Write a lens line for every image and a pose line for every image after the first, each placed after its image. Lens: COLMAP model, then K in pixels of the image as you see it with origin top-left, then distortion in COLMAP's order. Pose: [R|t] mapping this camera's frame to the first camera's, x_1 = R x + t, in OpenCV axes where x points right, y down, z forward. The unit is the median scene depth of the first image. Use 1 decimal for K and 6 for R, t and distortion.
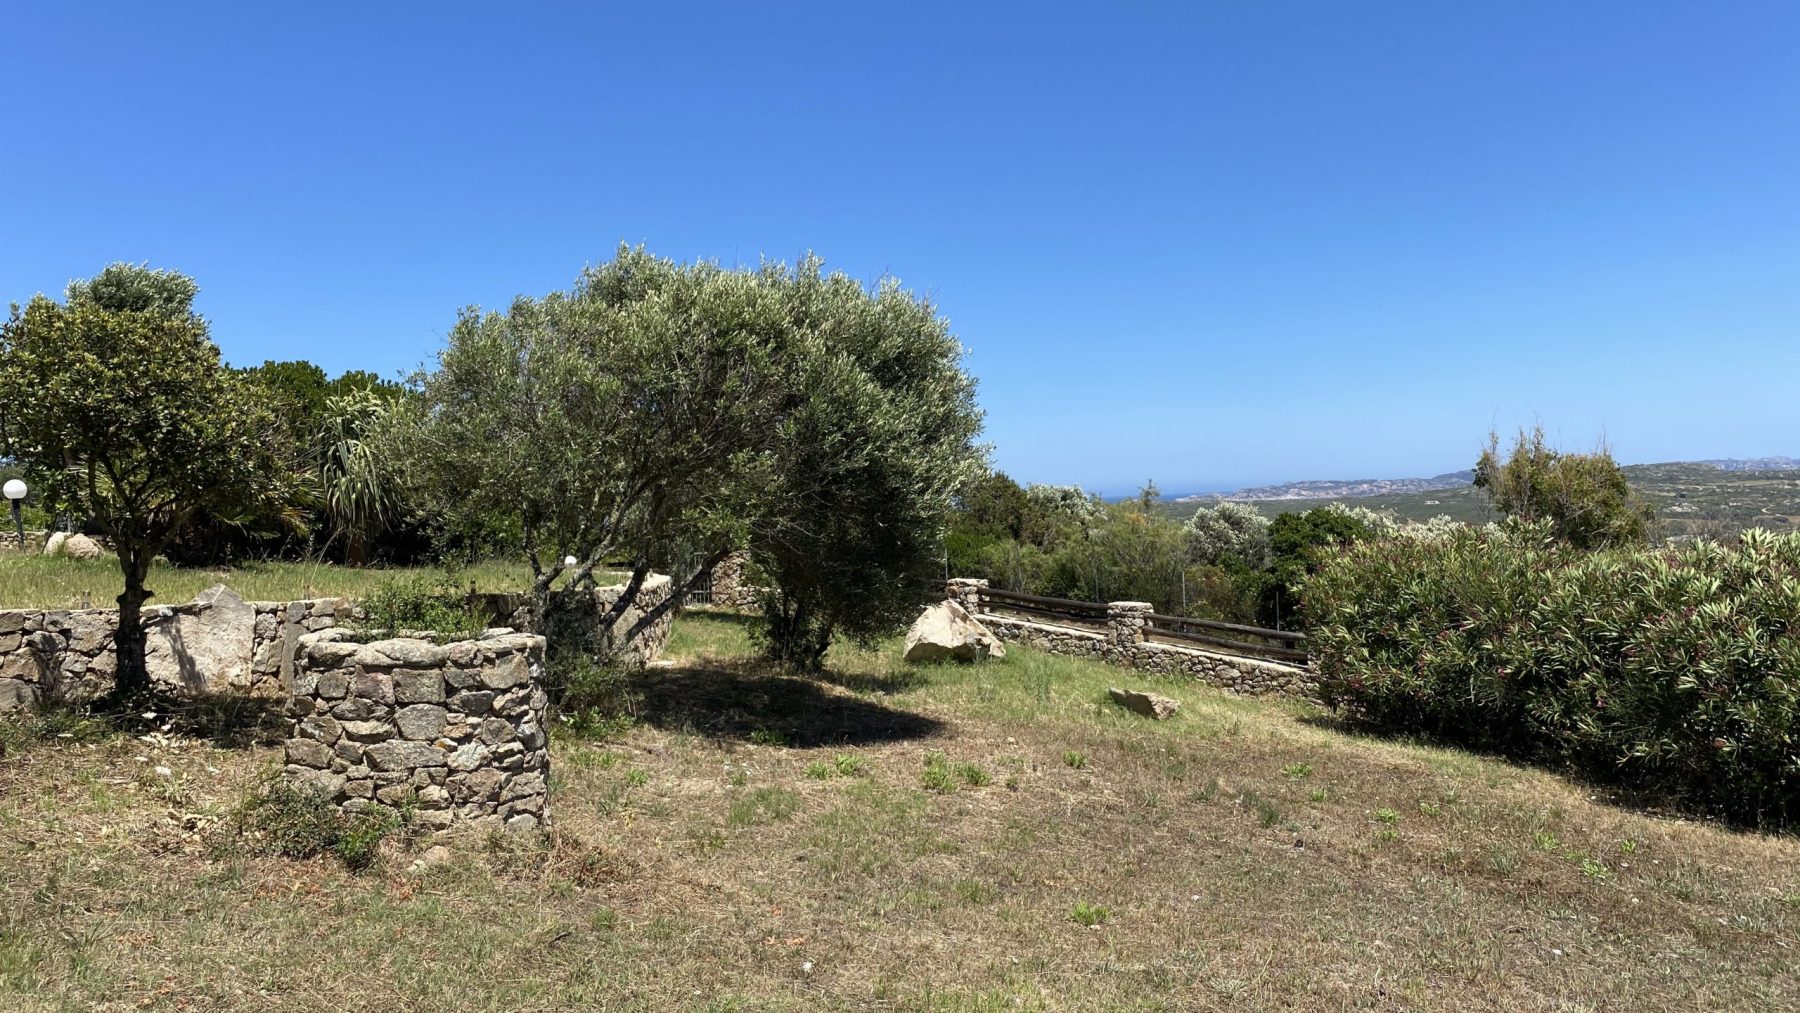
lens RADIAL K [[1432.5, 0, 946.7], [0, 1432.5, 512.5], [0, 0, 1]] dist [-0.052867, 0.086586]
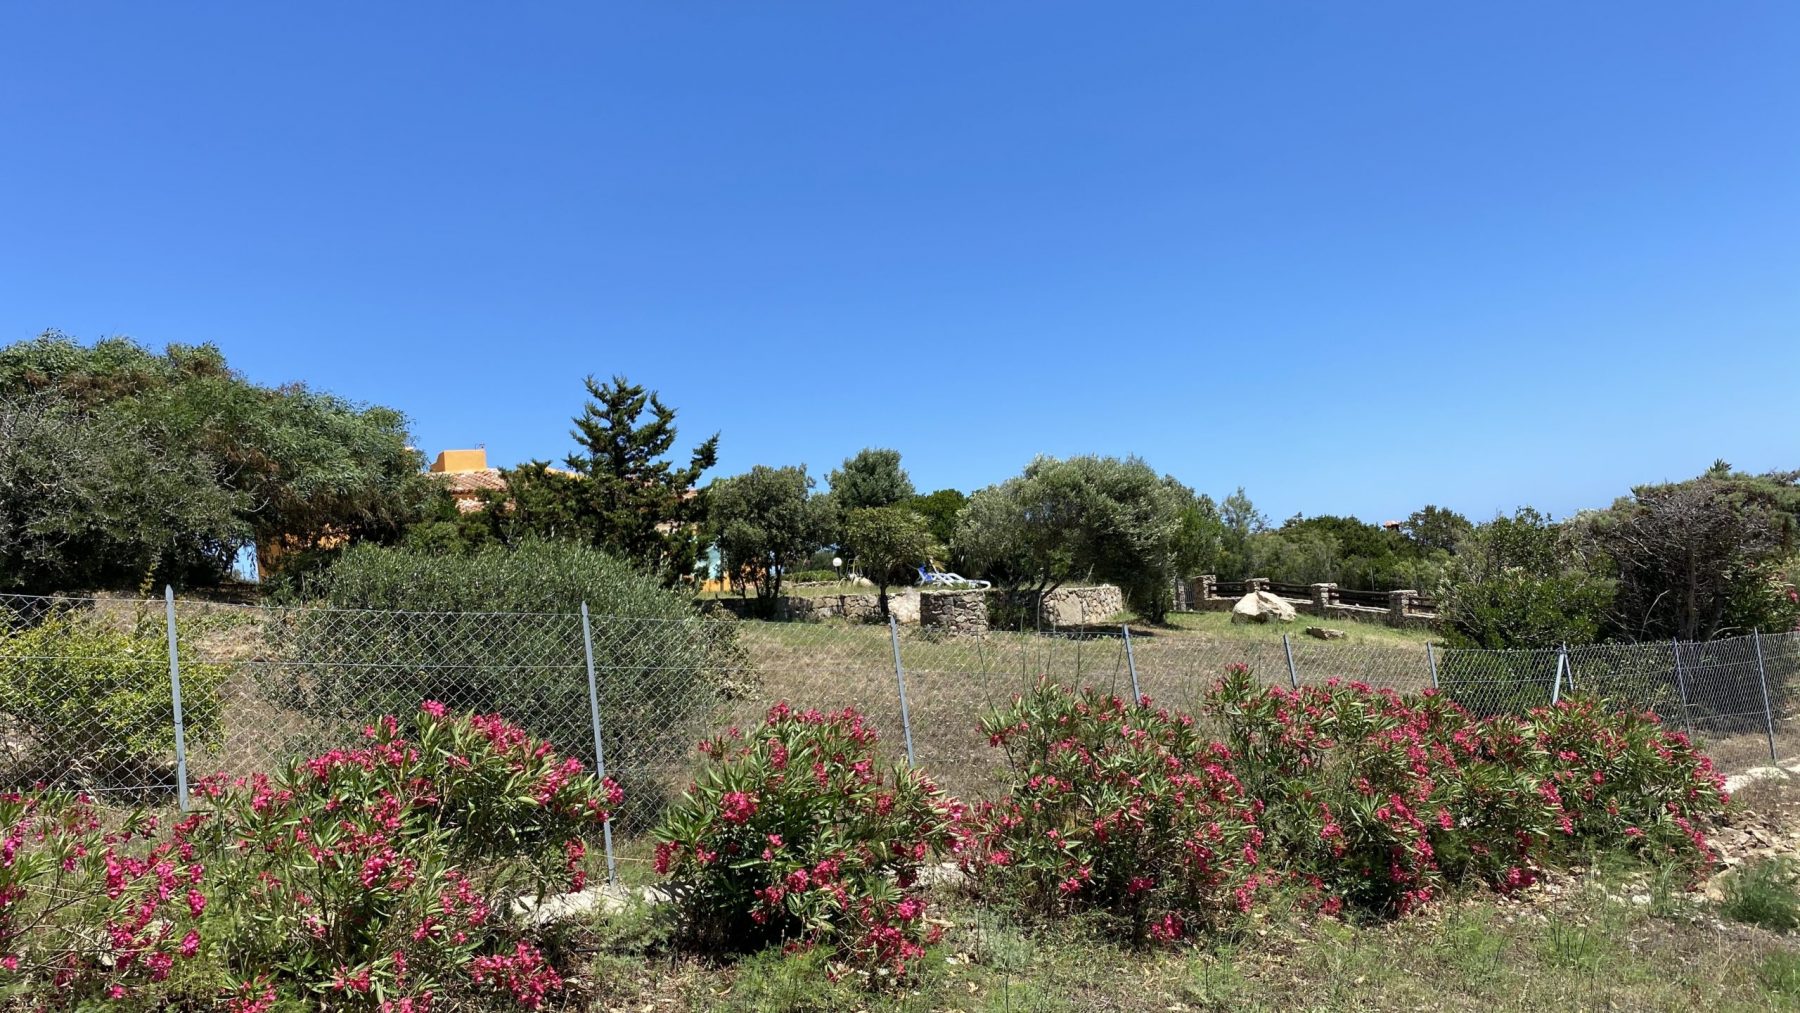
lens RADIAL K [[1432.5, 0, 900.1], [0, 1432.5, 508.7], [0, 0, 1]] dist [-0.052867, 0.086586]
pose [[0.875270, -0.086731, -0.475794, 0.595068], [0.067458, 0.996065, -0.057474, 0.034645], [0.478906, 0.018209, 0.877677, -1.068782]]
